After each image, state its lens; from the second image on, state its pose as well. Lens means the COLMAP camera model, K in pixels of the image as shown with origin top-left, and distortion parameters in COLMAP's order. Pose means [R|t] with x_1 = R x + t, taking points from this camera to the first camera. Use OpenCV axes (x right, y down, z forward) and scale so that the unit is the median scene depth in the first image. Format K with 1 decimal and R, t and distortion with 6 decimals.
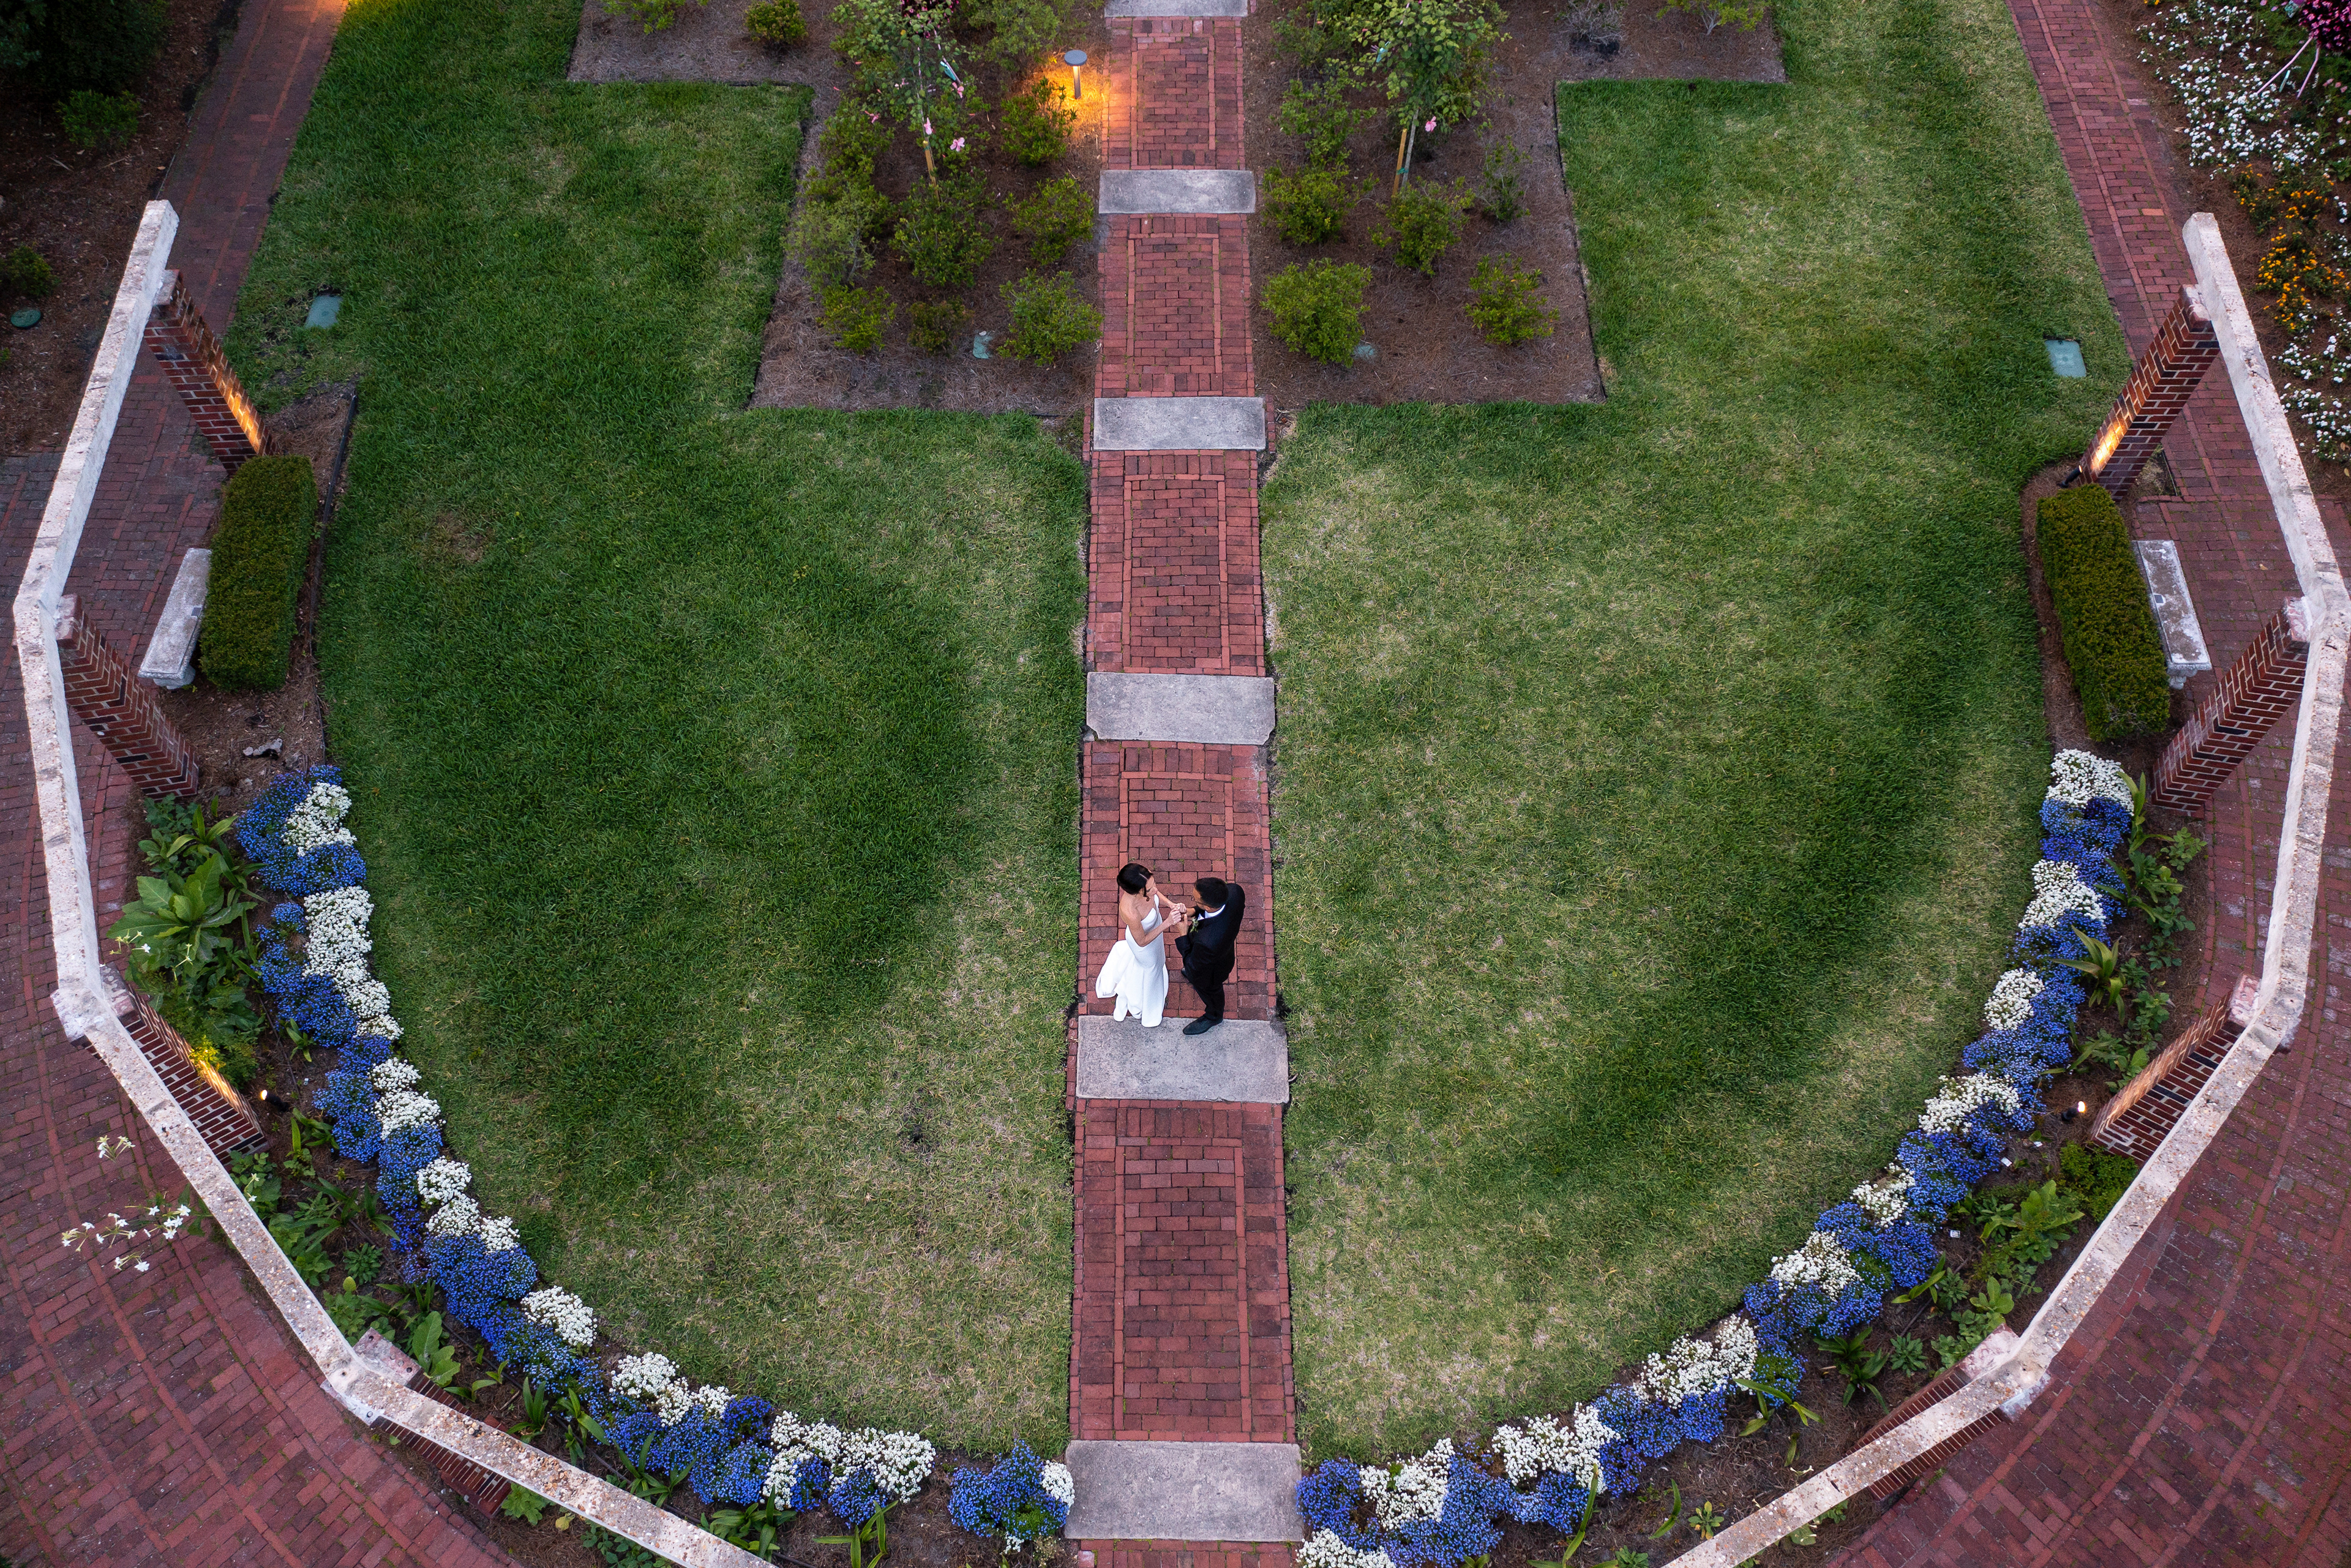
lens RADIAL K [[1921.4, 0, 1174.2], [0, 1921.4, 784.1], [0, 0, 1]] dist [-0.019741, 0.015644]
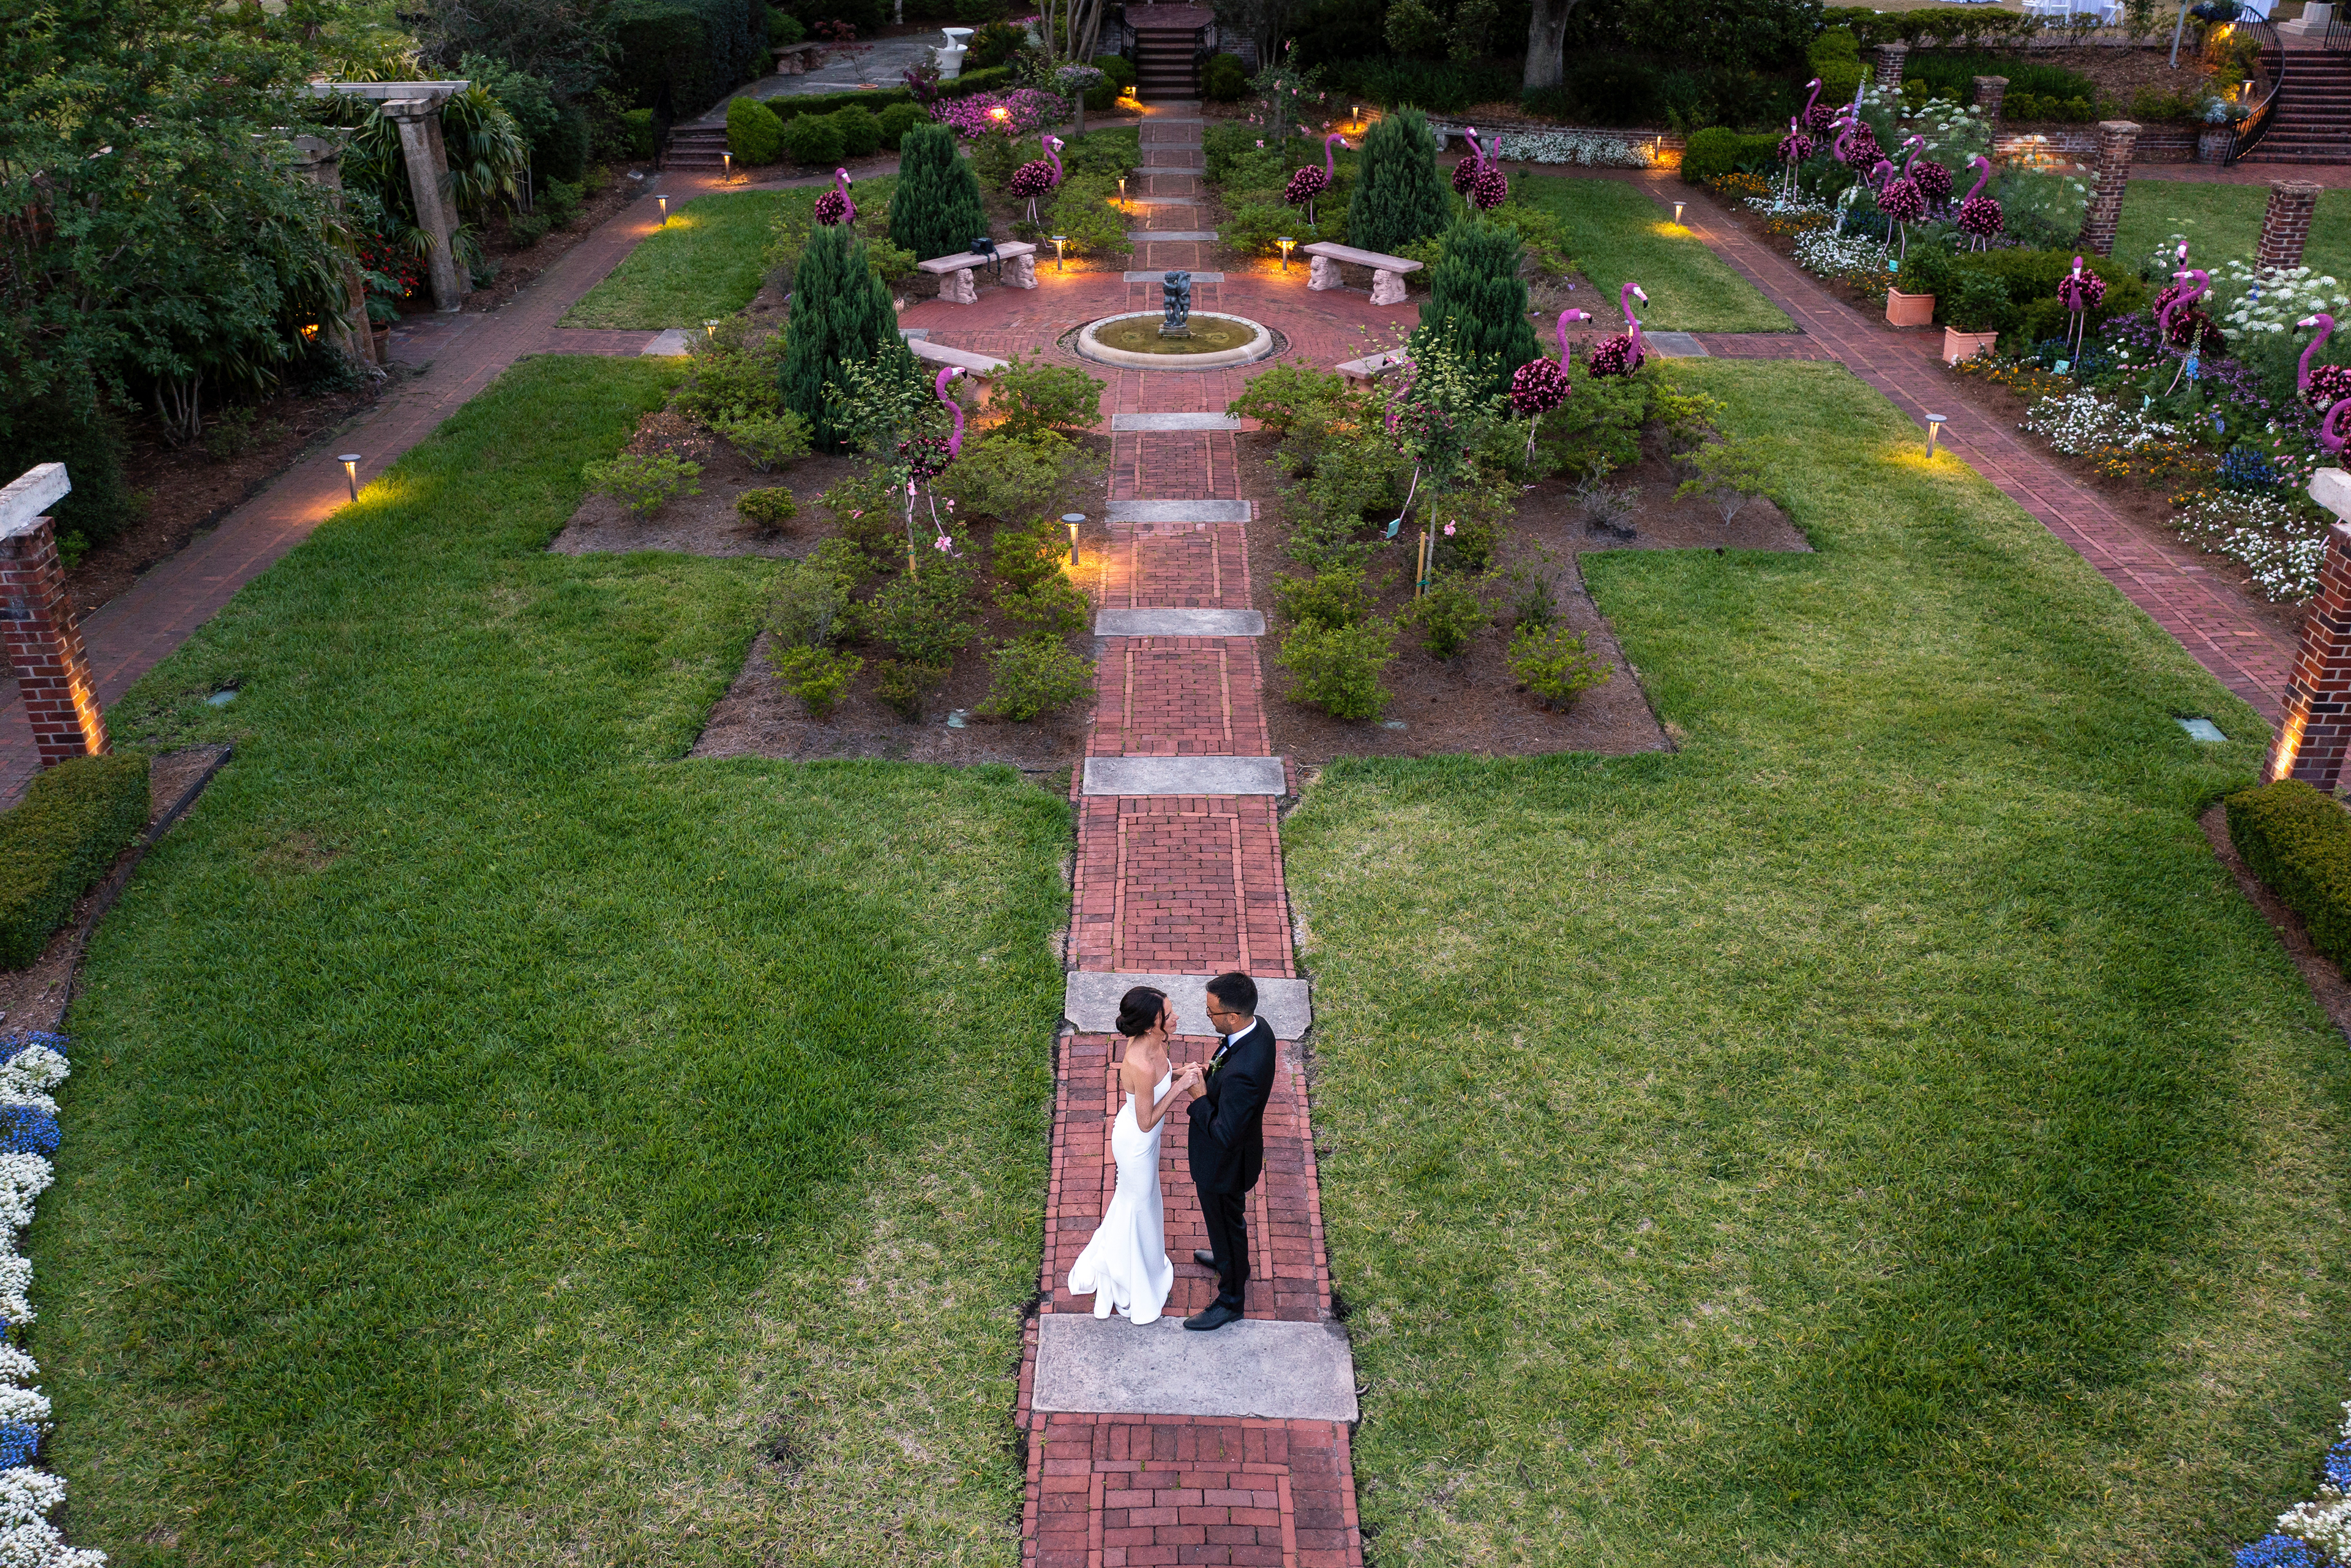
lens RADIAL K [[1921.4, 0, 1162.1], [0, 1921.4, 788.8], [0, 0, 1]] dist [-0.019741, 0.015644]
pose [[0.999970, -0.004022, -0.006683, -0.001479], [0.000045, 0.859750, -0.510715, 0.288028], [0.007800, 0.510699, 0.859724, 0.305380]]
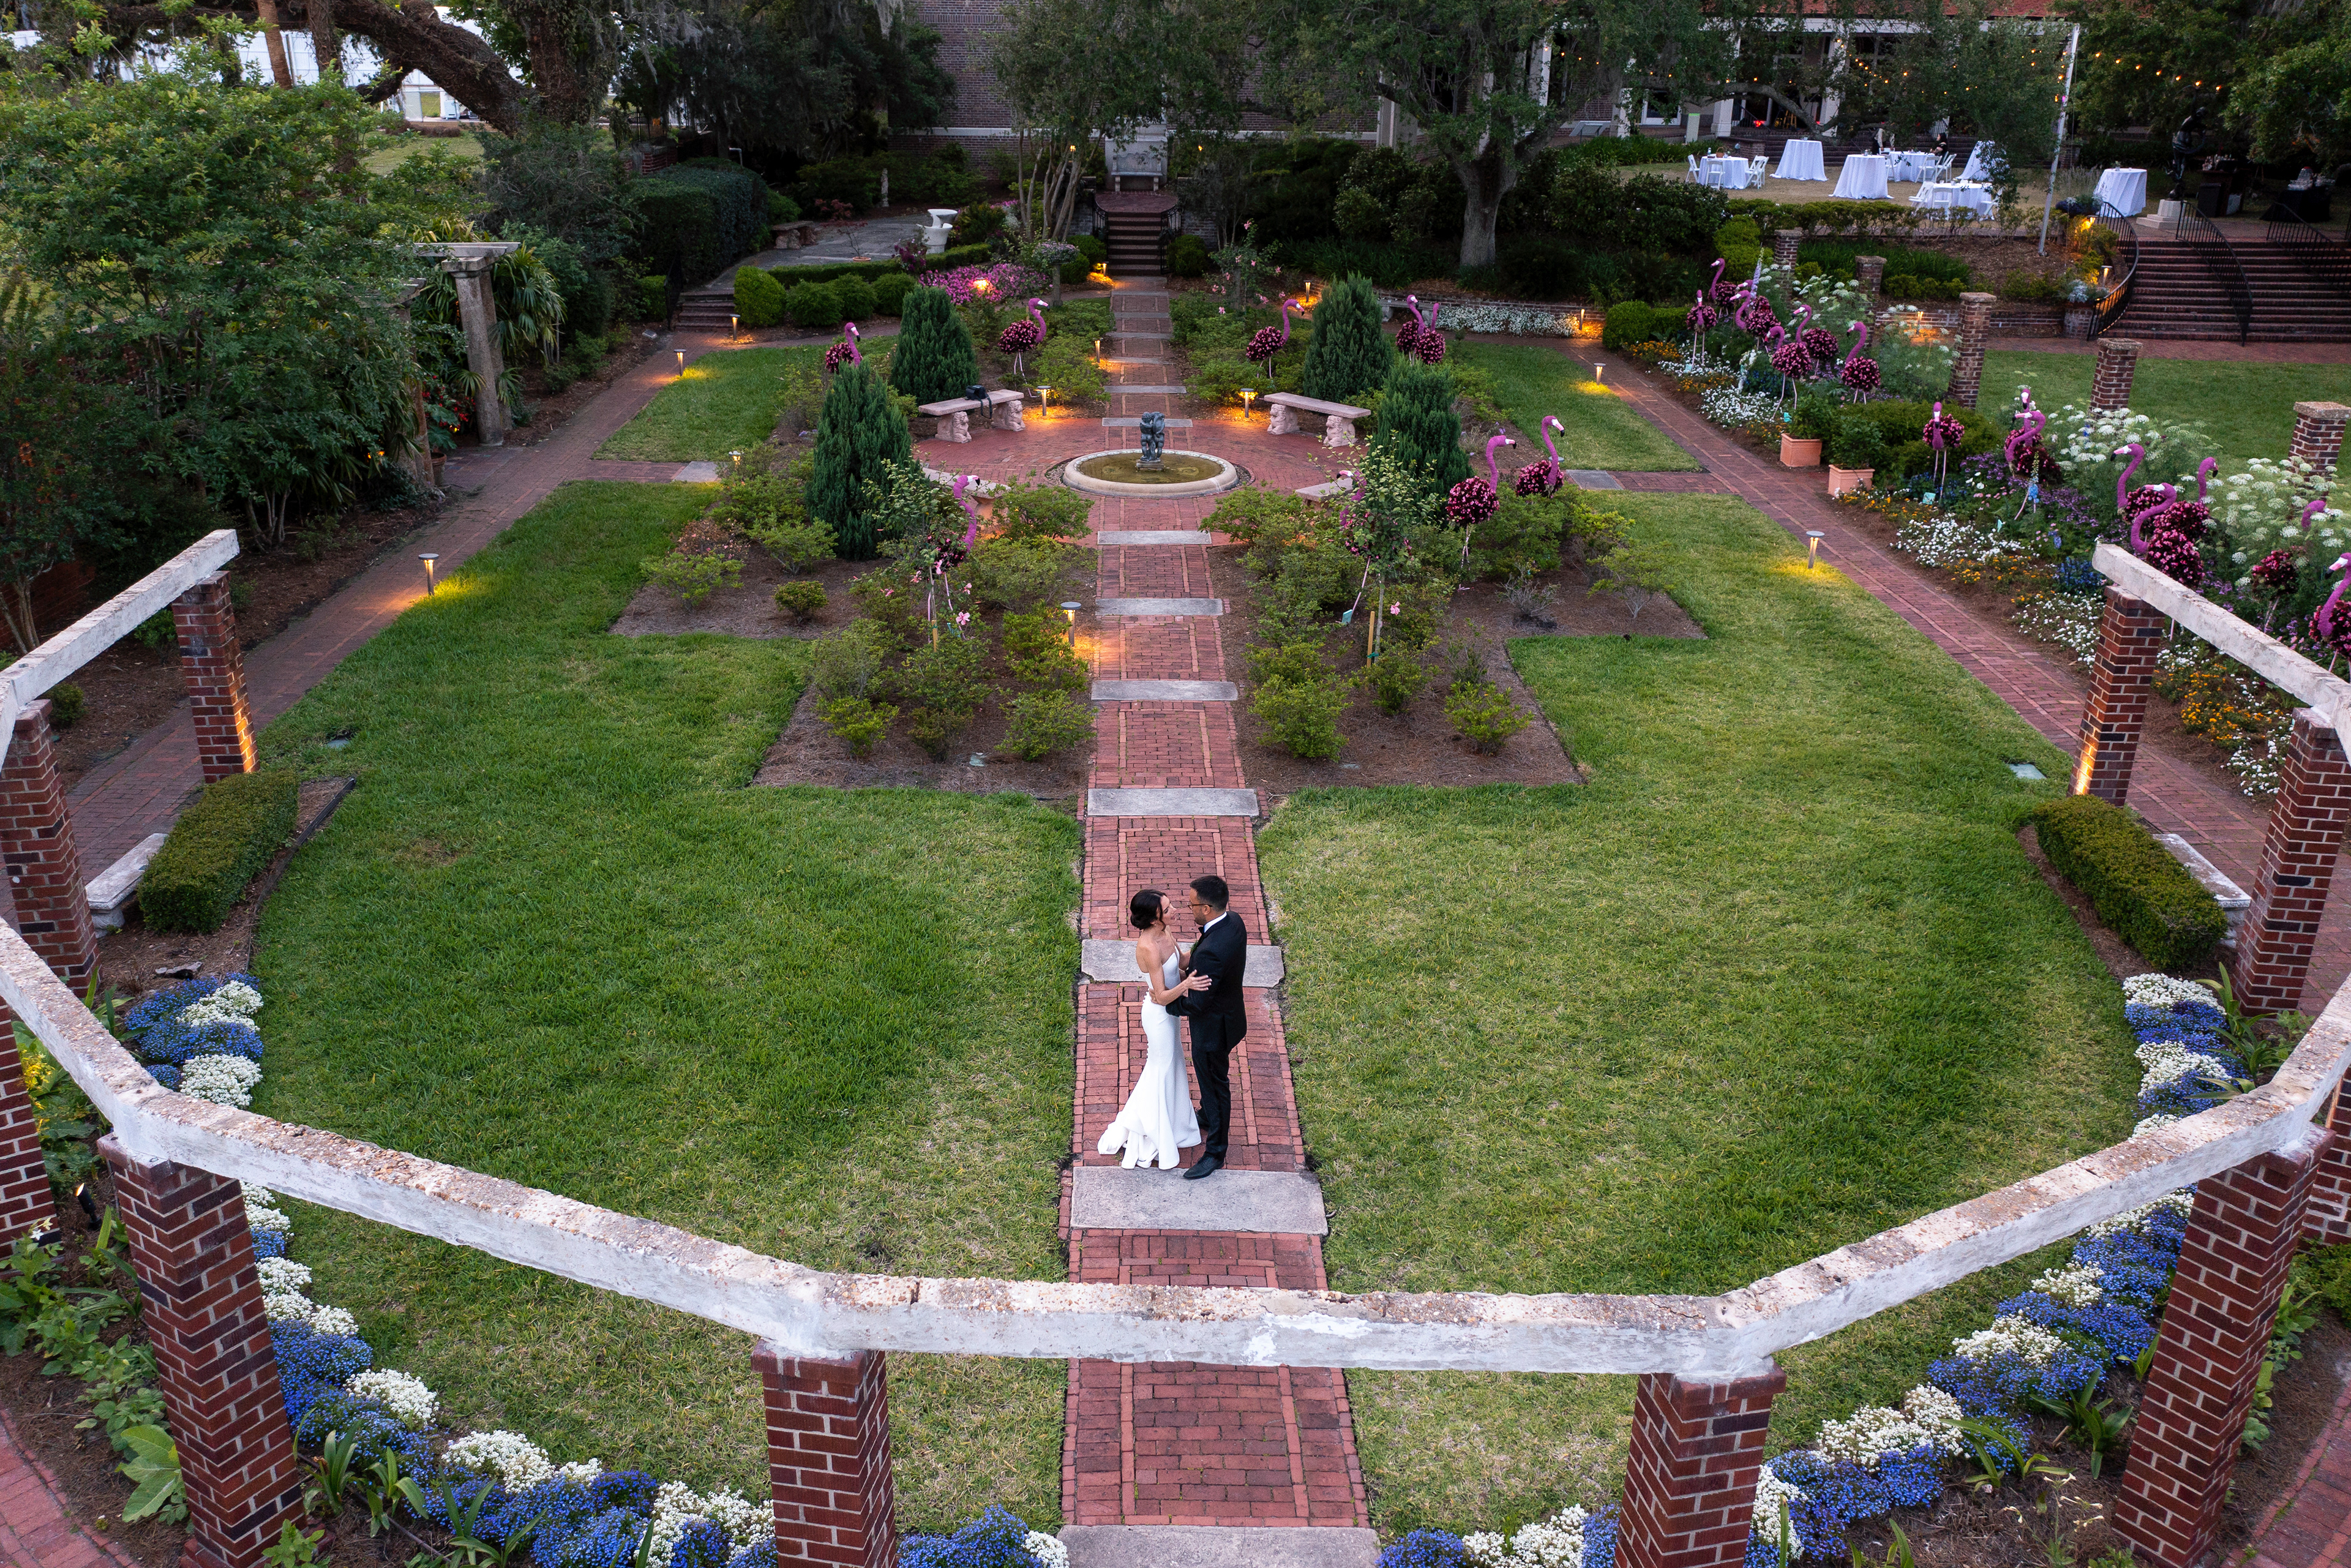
lens RADIAL K [[1921.4, 0, 1174.5], [0, 1921.4, 794.2], [0, 0, 1]] dist [-0.019741, 0.015644]
pose [[0.999694, -0.002775, 0.024597, -0.024032], [0.016649, 0.810723, -0.585193, 0.454326], [-0.018318, 0.585423, 0.810521, 0.203691]]
